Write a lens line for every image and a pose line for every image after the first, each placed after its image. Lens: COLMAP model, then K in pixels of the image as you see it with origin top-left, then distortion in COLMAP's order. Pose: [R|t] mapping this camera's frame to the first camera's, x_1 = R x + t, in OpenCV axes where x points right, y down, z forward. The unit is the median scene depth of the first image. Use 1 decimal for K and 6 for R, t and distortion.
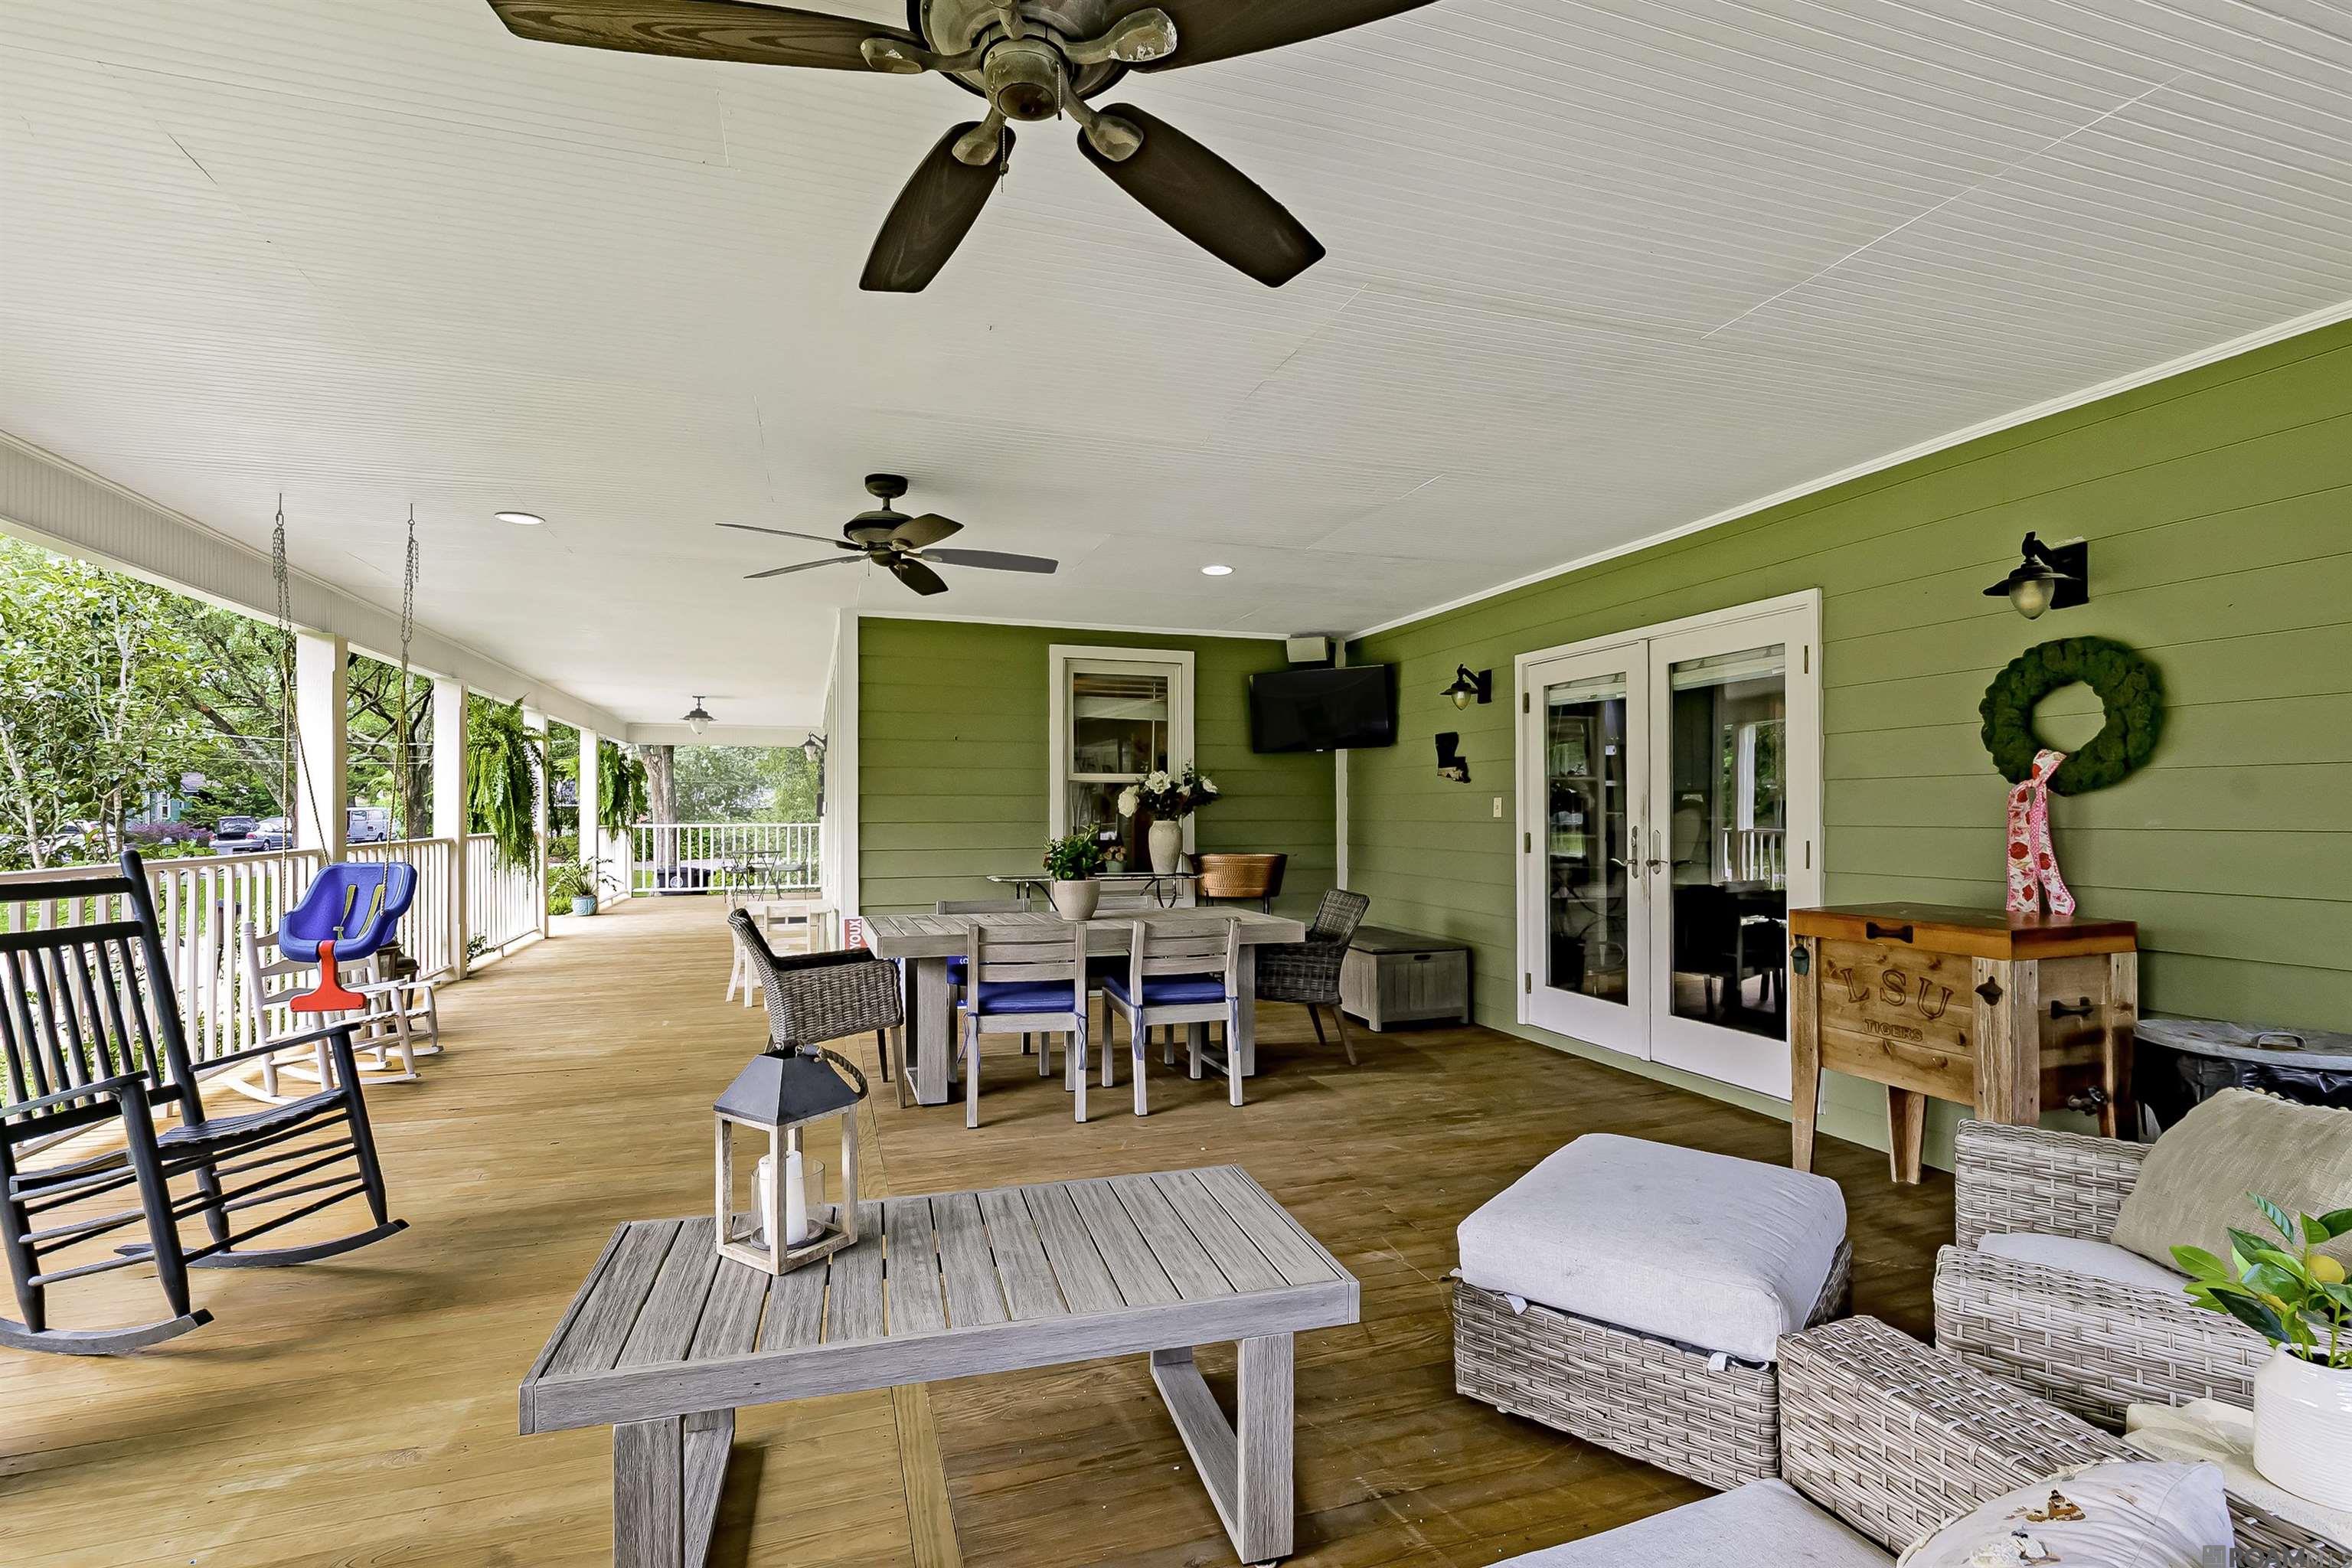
lens RADIAL K [[1070.2, 0, 1172.4], [0, 1070.2, 801.4], [0, 0, 1]] dist [0.004703, 0.000349]
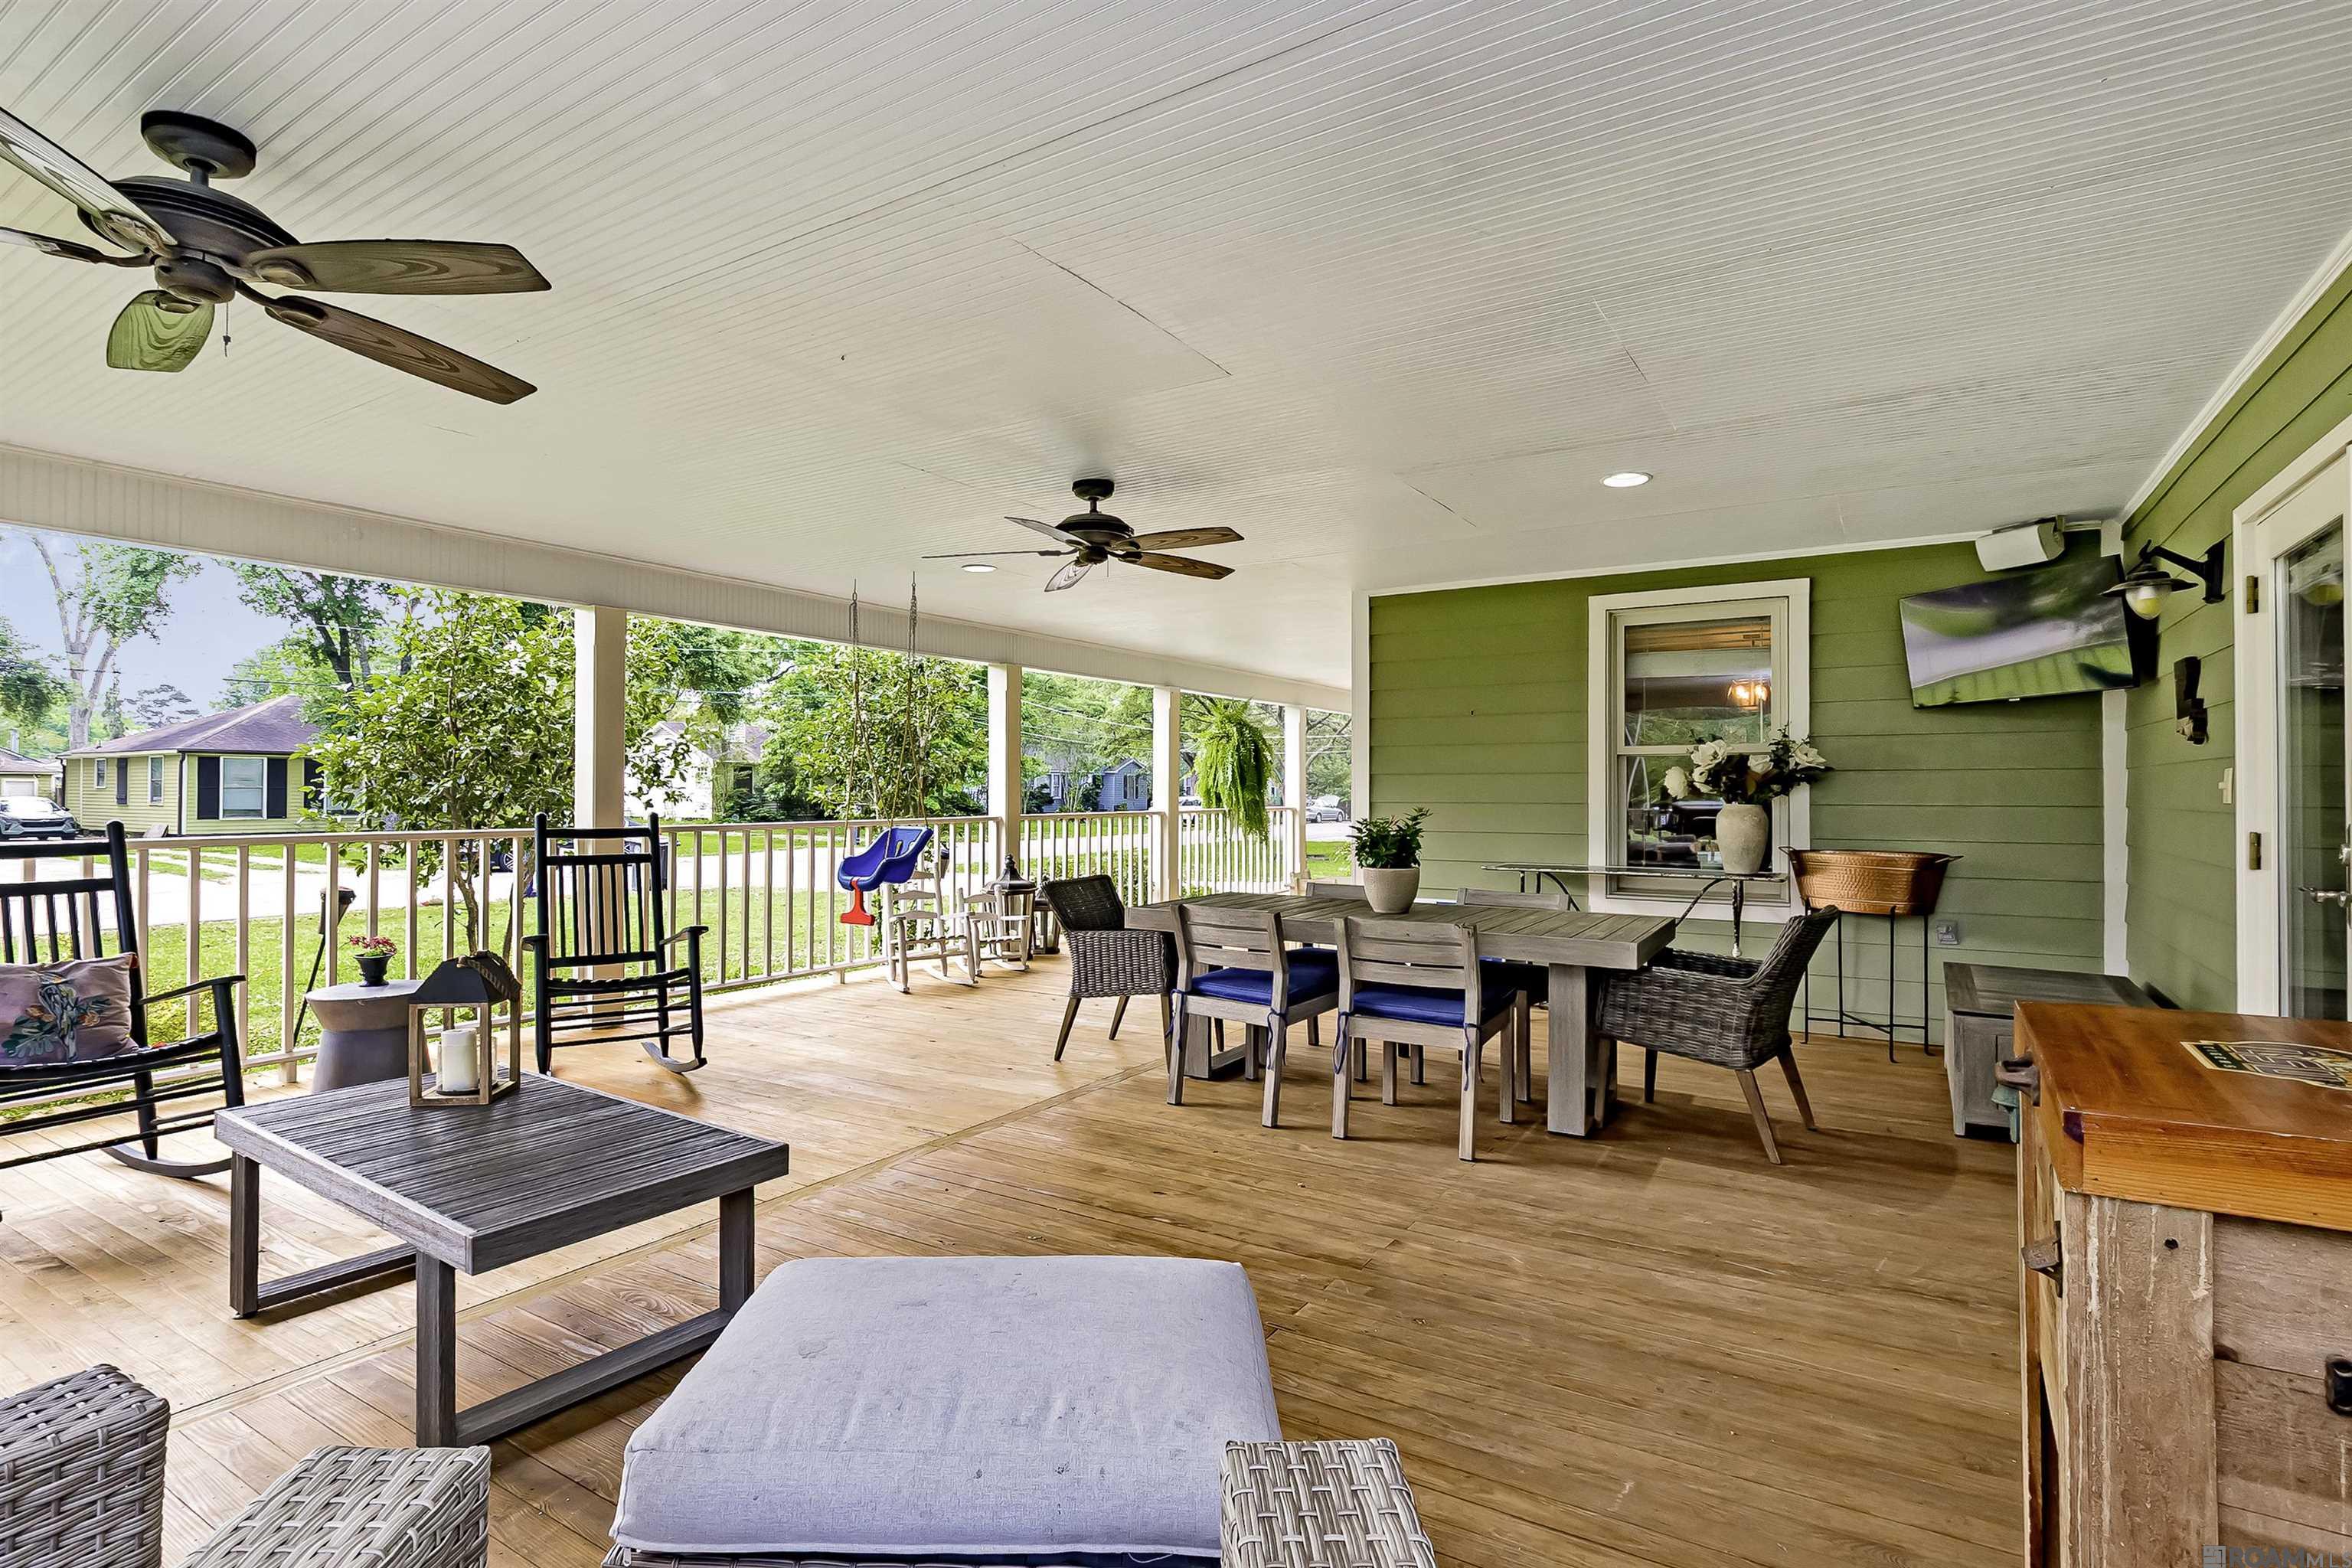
lens RADIAL K [[1070.2, 0, 1179.5], [0, 1070.2, 786.2], [0, 0, 1]] dist [0.004703, 0.000349]
pose [[0.653350, -0.000299, -0.757056, 0.483483], [0.003647, 0.999990, 0.002752, 0.001876], [0.757047, -0.004559, 0.653345, 0.288790]]
